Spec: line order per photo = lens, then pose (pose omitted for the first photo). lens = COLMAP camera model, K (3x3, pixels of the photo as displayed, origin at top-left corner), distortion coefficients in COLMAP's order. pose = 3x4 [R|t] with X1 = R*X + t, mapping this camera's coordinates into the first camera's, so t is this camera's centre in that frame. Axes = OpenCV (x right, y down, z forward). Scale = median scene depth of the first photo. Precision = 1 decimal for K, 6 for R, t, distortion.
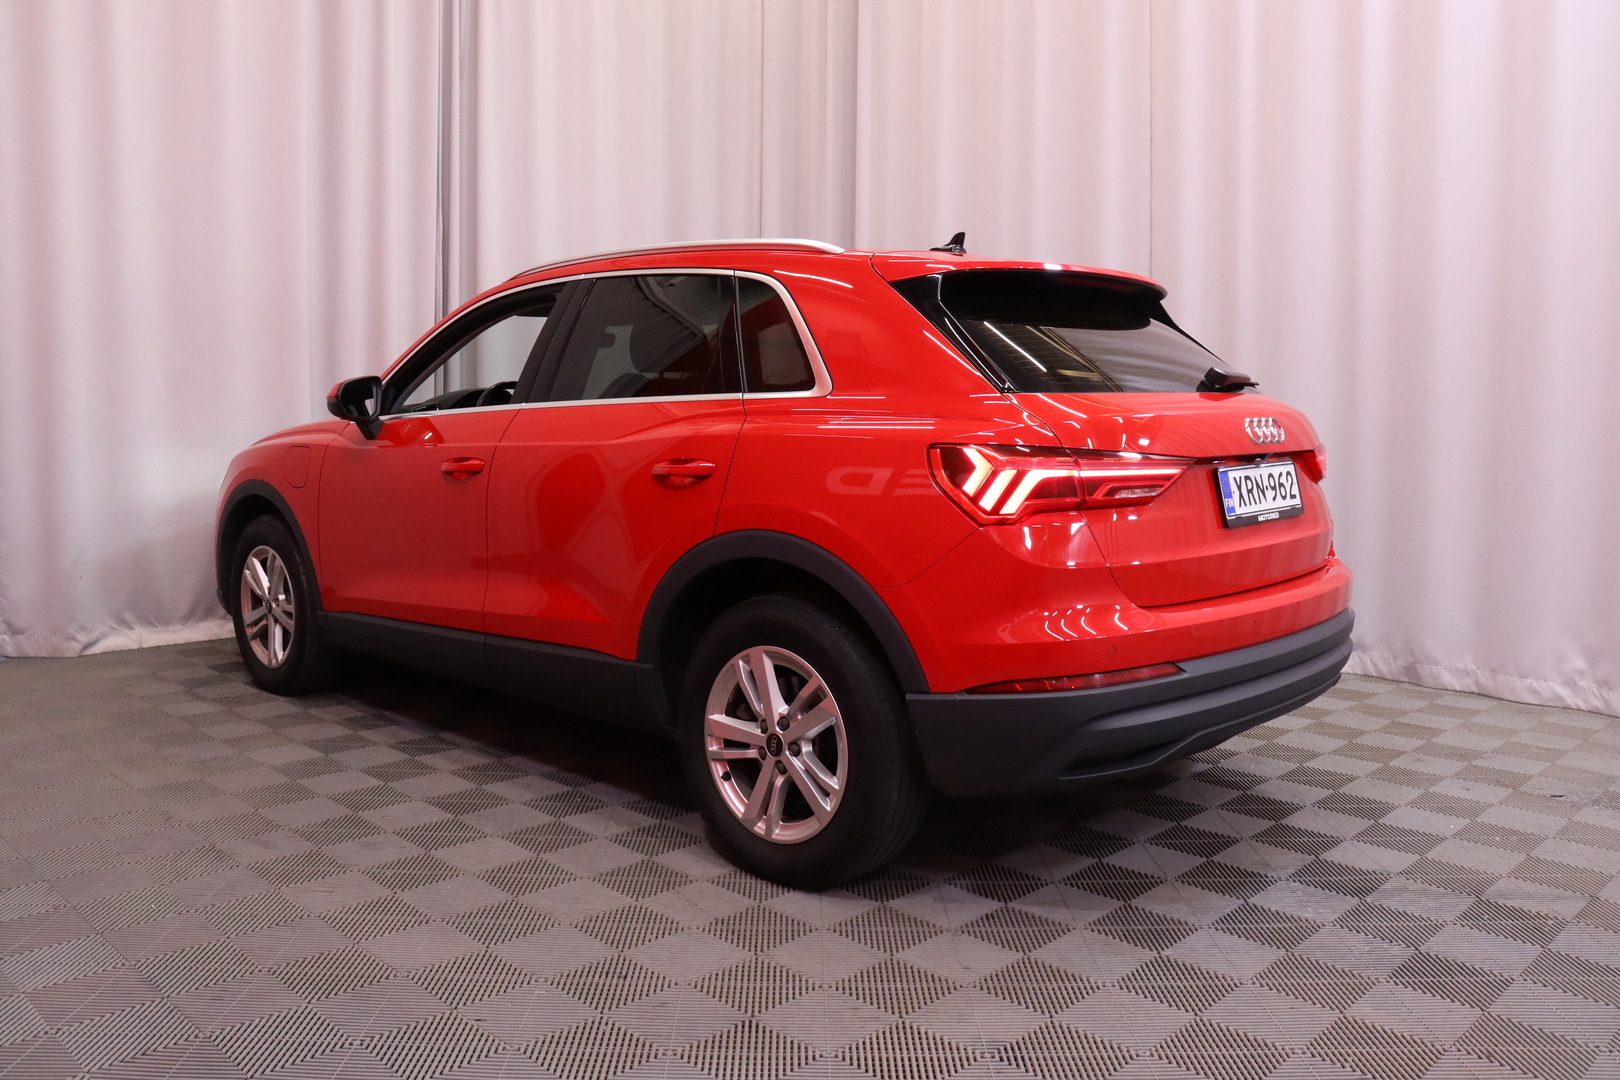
lens RADIAL K [[1338.4, 0, 810.0], [0, 1338.4, 540.0], [0, 0, 1]] dist [-0.099631, 0.001250]
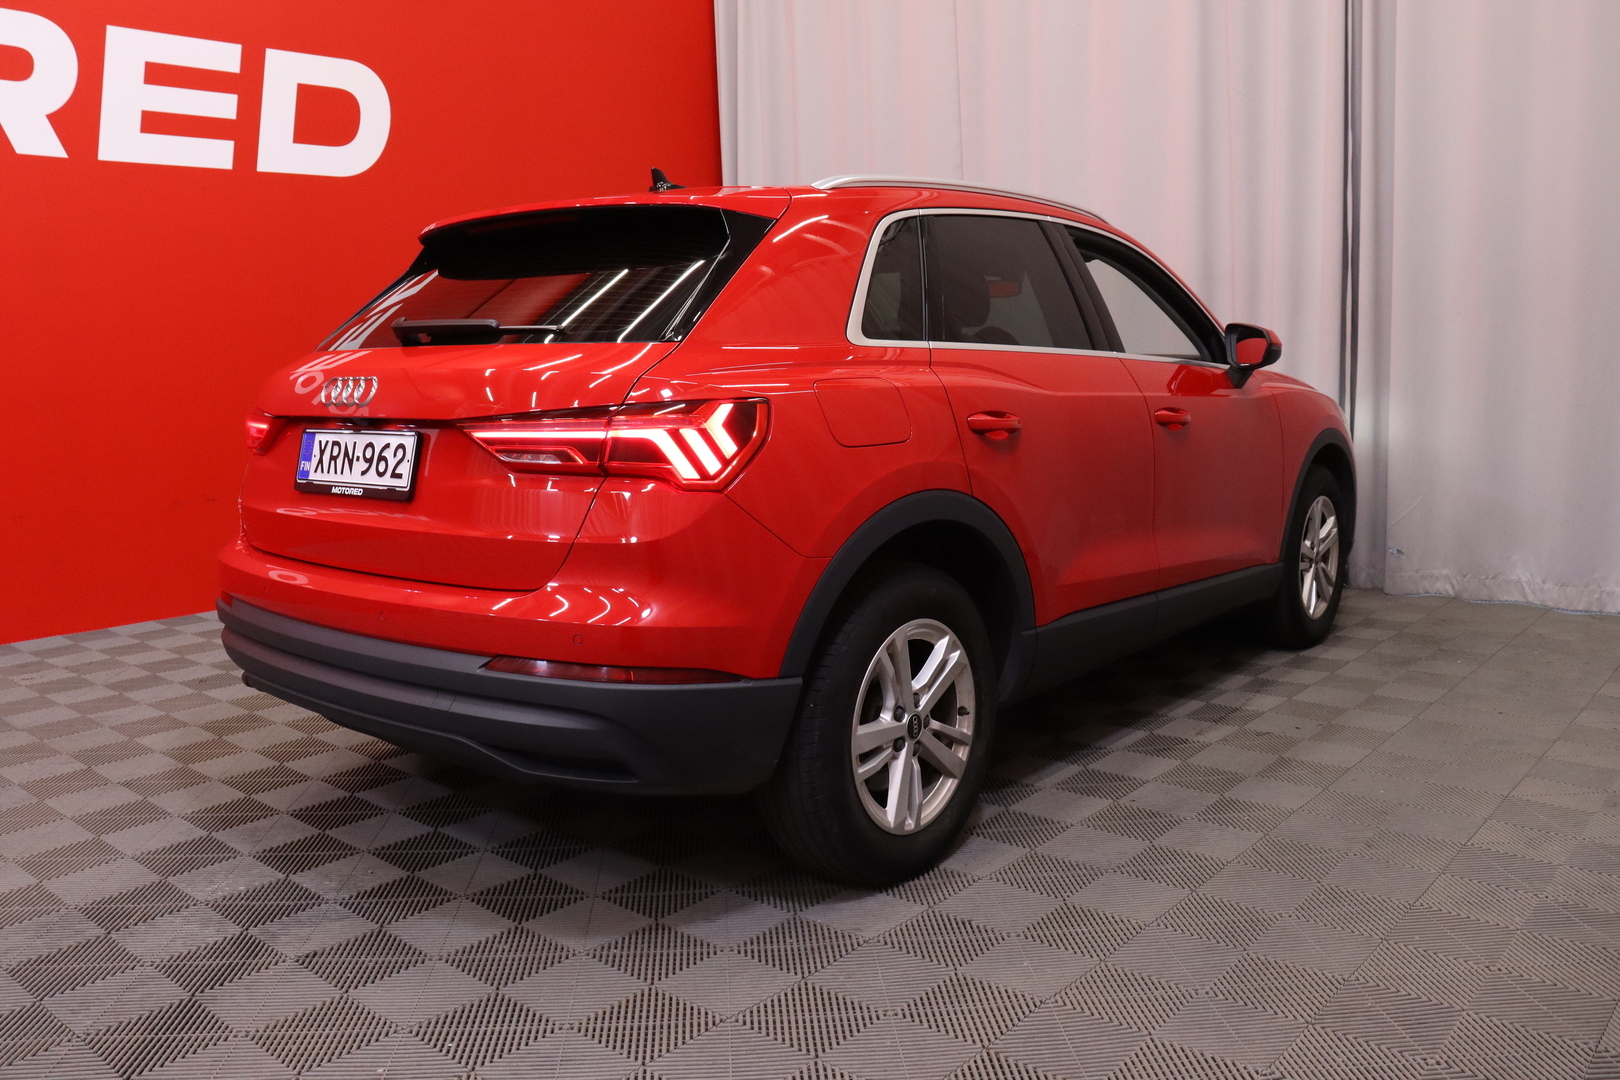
lens RADIAL K [[1338.4, 0, 810.0], [0, 1338.4, 540.0], [0, 0, 1]] dist [-0.099631, 0.001250]
pose [[0.040245, 0.134968, -0.990032, 1.220847], [-0.092152, 0.987113, 0.130824, -0.127189], [0.994931, 0.085968, 0.052164, 1.257351]]
